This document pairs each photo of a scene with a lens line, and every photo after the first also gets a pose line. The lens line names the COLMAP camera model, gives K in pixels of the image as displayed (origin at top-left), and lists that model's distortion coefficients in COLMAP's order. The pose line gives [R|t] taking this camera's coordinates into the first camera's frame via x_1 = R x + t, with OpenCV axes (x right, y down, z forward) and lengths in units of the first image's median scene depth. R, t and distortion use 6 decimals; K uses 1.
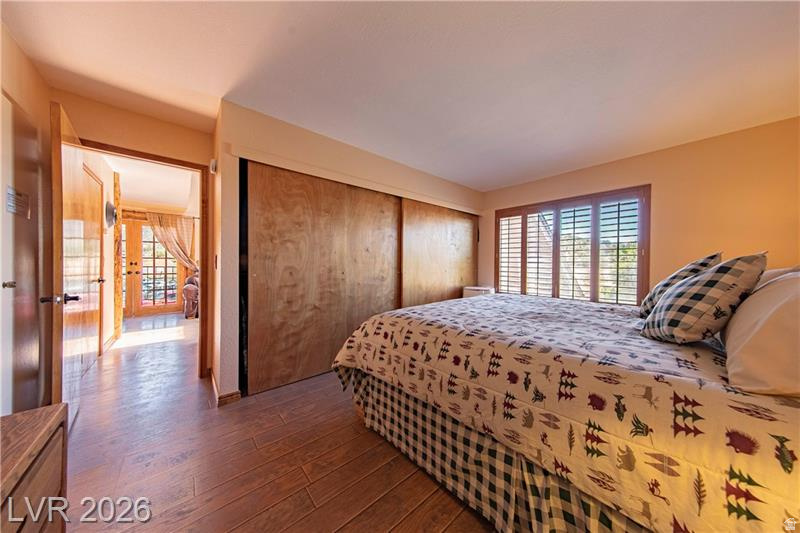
lens RADIAL K [[254.5, 0, 399.3], [0, 254.5, 261.7], [0, 0, 1]] dist [0.010425, -0.000003]
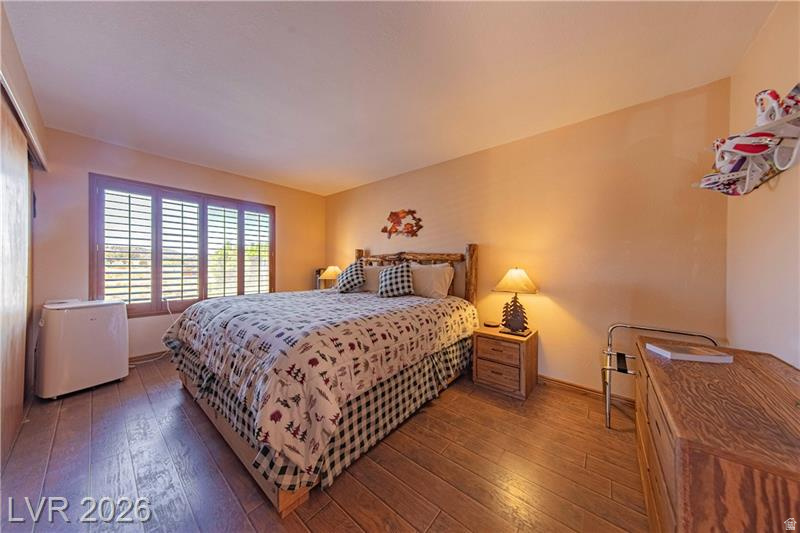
lens RADIAL K [[254.5, 0, 394.7], [0, 254.5, 270.3], [0, 0, 1]] dist [0.010425, -0.000003]
pose [[-0.164232, -0.026108, 0.986076, -0.944688], [-0.016461, 0.999583, 0.023724, 0.009901], [-0.986284, -0.012335, -0.164594, 1.029646]]
